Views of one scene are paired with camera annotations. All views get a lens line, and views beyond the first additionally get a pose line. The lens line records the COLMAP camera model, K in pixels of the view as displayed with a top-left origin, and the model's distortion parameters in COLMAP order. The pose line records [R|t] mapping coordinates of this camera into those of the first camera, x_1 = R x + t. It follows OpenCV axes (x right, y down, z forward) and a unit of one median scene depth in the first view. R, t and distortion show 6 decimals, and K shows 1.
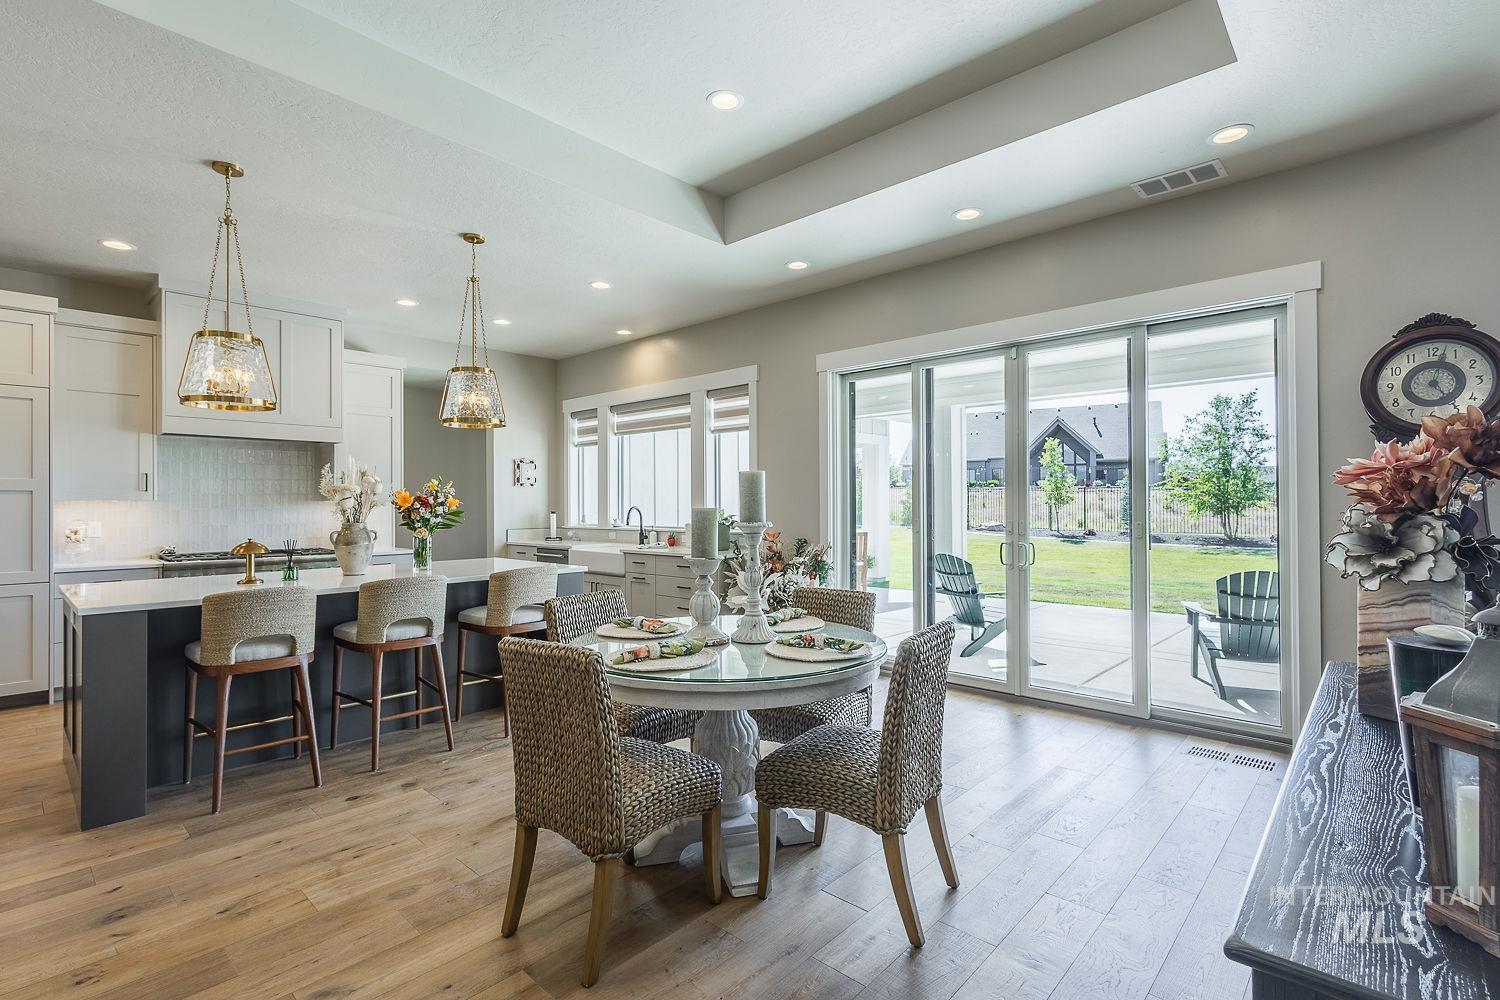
lens RADIAL K [[701.4, 0, 750.0], [0, 701.4, 500.0], [0, 0, 1]] dist [0.002851, -0.000531]
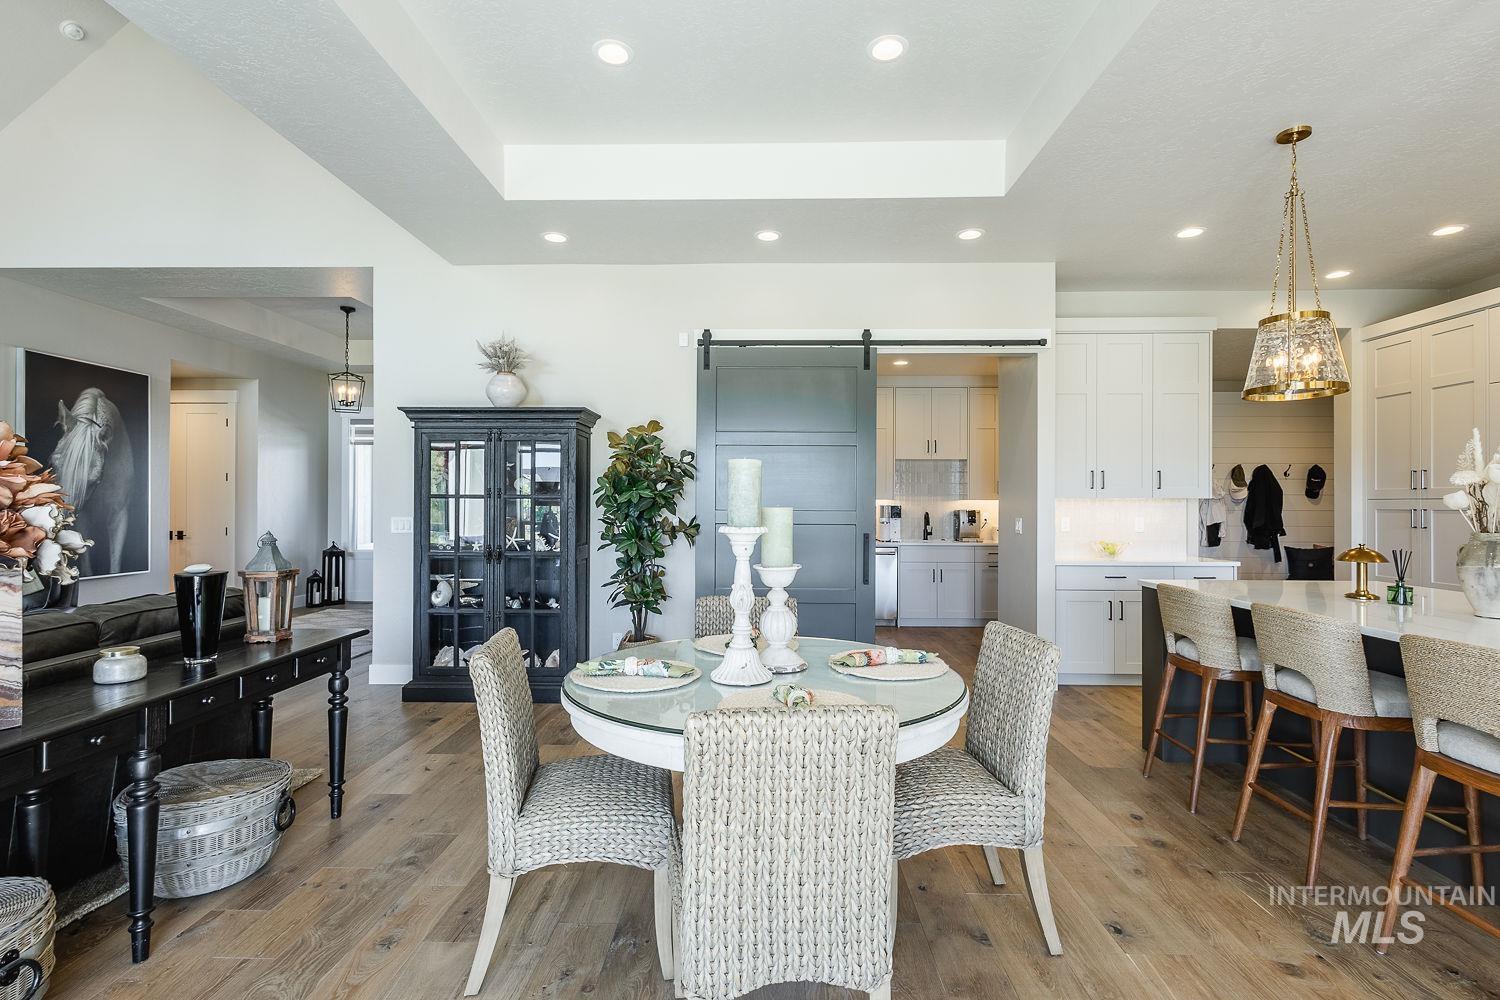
lens RADIAL K [[695.0, 0, 742.7], [0, 695.0, 501.1], [0, 0, 1]] dist [0.002247, -0.000141]
pose [[-0.760314, 0.000020, -0.649556, 0.238934], [0.004776, 0.999973, -0.005559, 0.003720], [0.649539, -0.007329, -0.760293, 0.744770]]
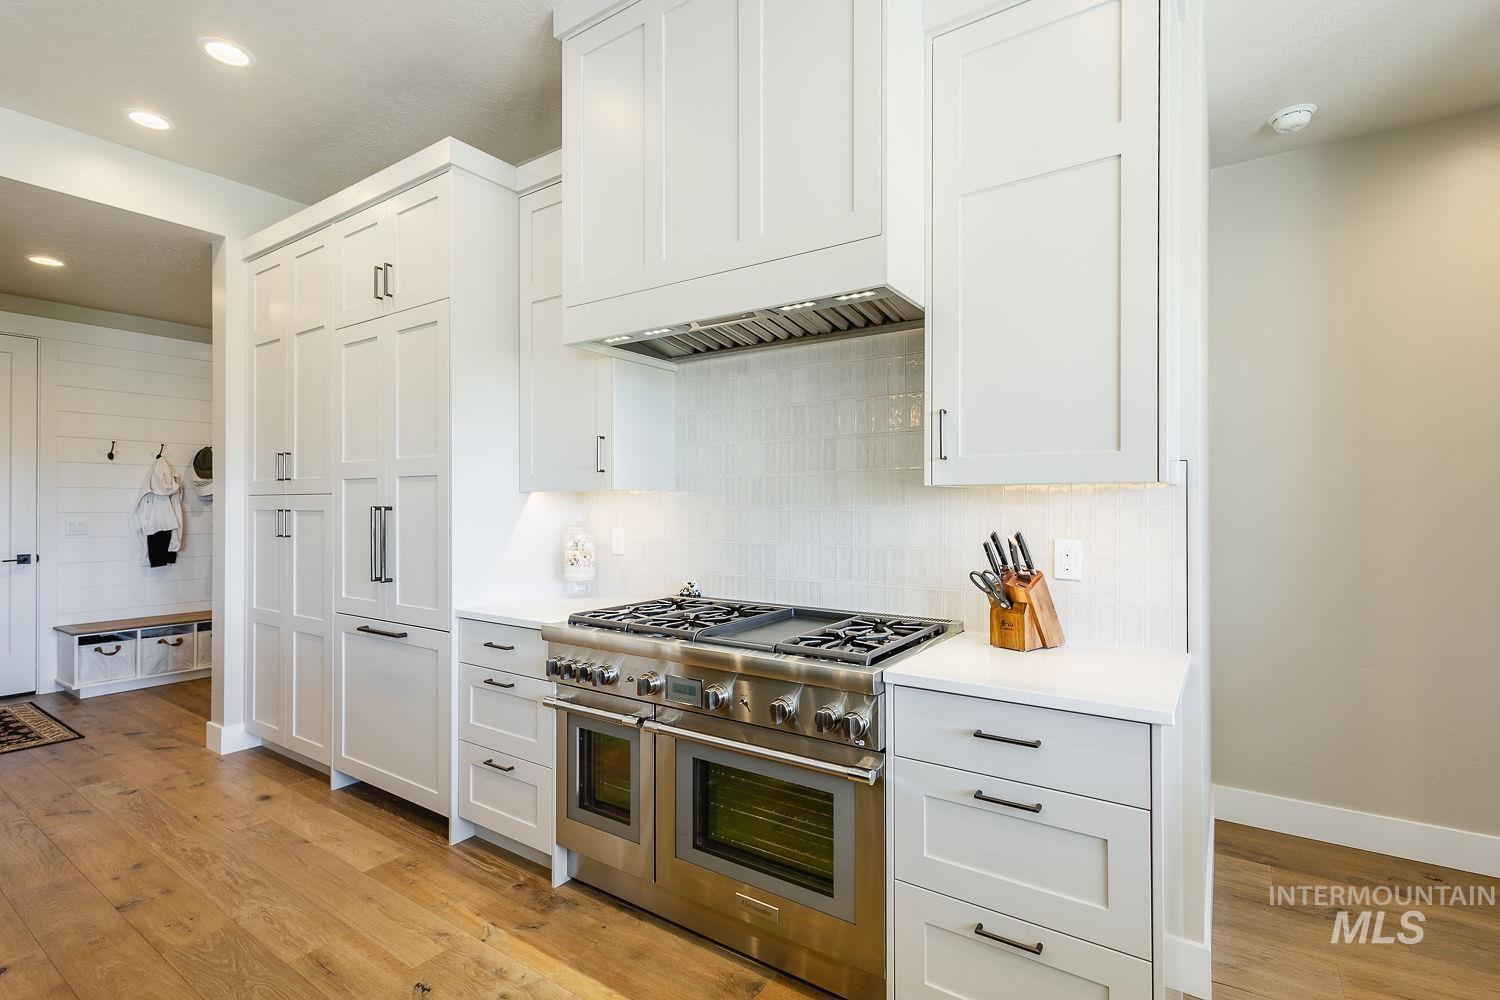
lens RADIAL K [[701.4, 0, 750.0], [0, 701.4, 500.0], [0, 0, 1]] dist [0.002851, -0.000531]
pose [[0.145799, 0.000879, -0.989314, -0.315892], [0.007212, 0.999972, 0.001952, 0.007043], [0.989288, -0.007419, 0.145788, 0.939565]]
